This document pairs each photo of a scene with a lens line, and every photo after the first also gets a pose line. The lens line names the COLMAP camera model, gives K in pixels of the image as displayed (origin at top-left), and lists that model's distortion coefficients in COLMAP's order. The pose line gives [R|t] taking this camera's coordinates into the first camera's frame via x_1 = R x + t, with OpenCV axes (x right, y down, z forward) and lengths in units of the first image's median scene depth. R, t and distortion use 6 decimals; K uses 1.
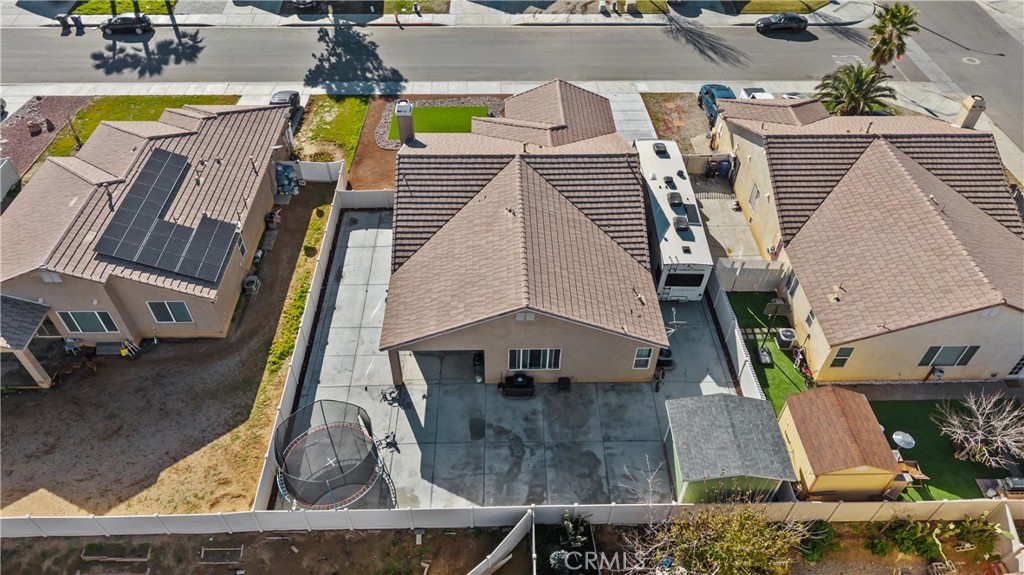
lens RADIAL K [[684.2, 0, 512.0], [0, 684.2, 287.5], [0, 0, 1]] dist [0.072007, -0.000109]
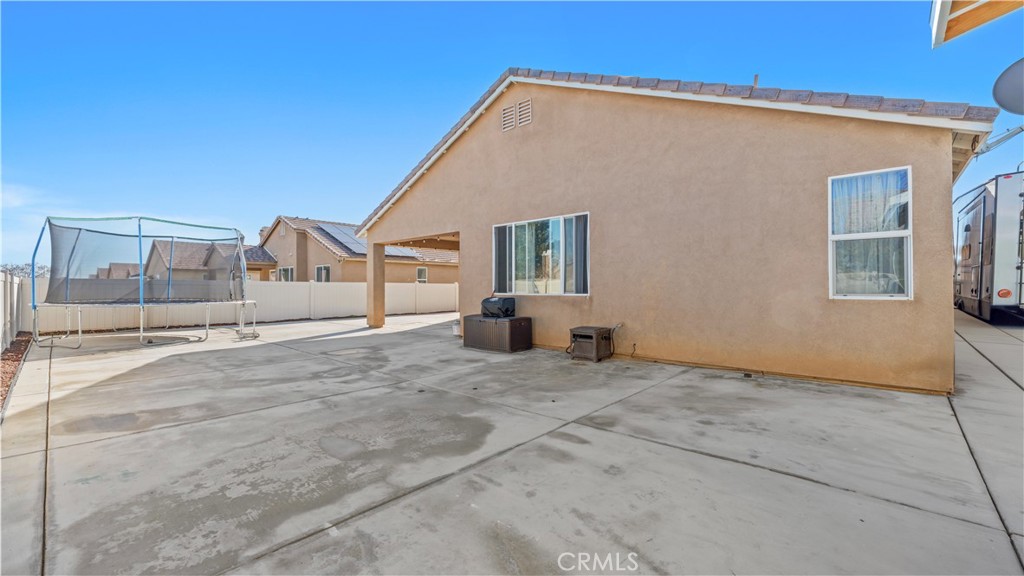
lens RADIAL K [[411.5, 0, 513.2], [0, 411.5, 284.6], [0, 0, 1]] dist [-0.002321, -0.000215]
pose [[0.726382, -0.015106, -0.687125, 0.210934], [-0.490196, 0.689375, -0.533357, 0.277956], [0.481744, 0.724247, 0.493344, 0.930654]]
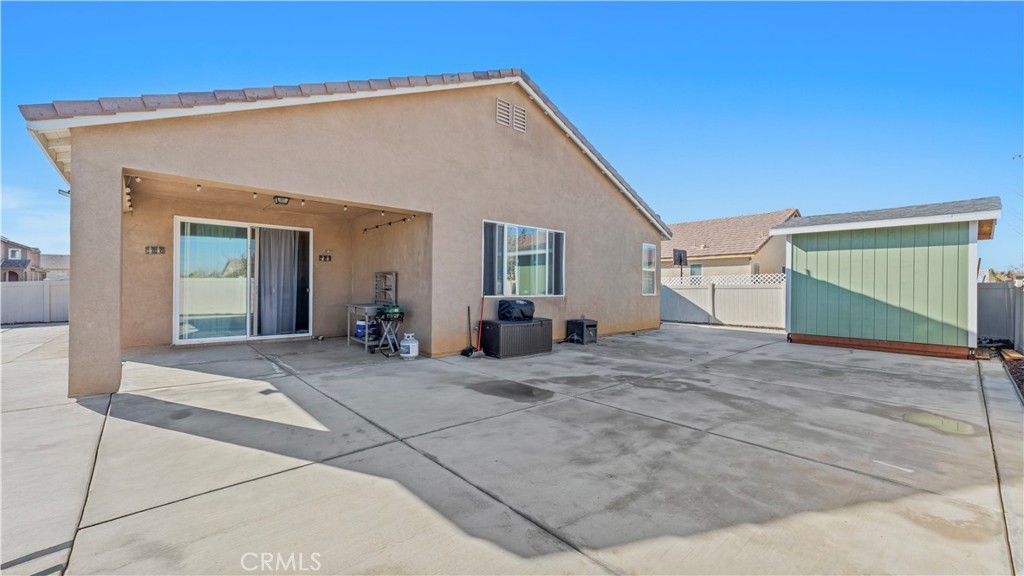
lens RADIAL K [[411.5, 0, 513.2], [0, 411.5, 284.6], [0, 0, 1]] dist [-0.002321, -0.000215]
pose [[0.758001, 0.002662, 0.652247, -0.164087], [0.469787, 0.691478, -0.548780, 0.279135], [-0.452475, 0.722393, 0.522890, 0.923157]]
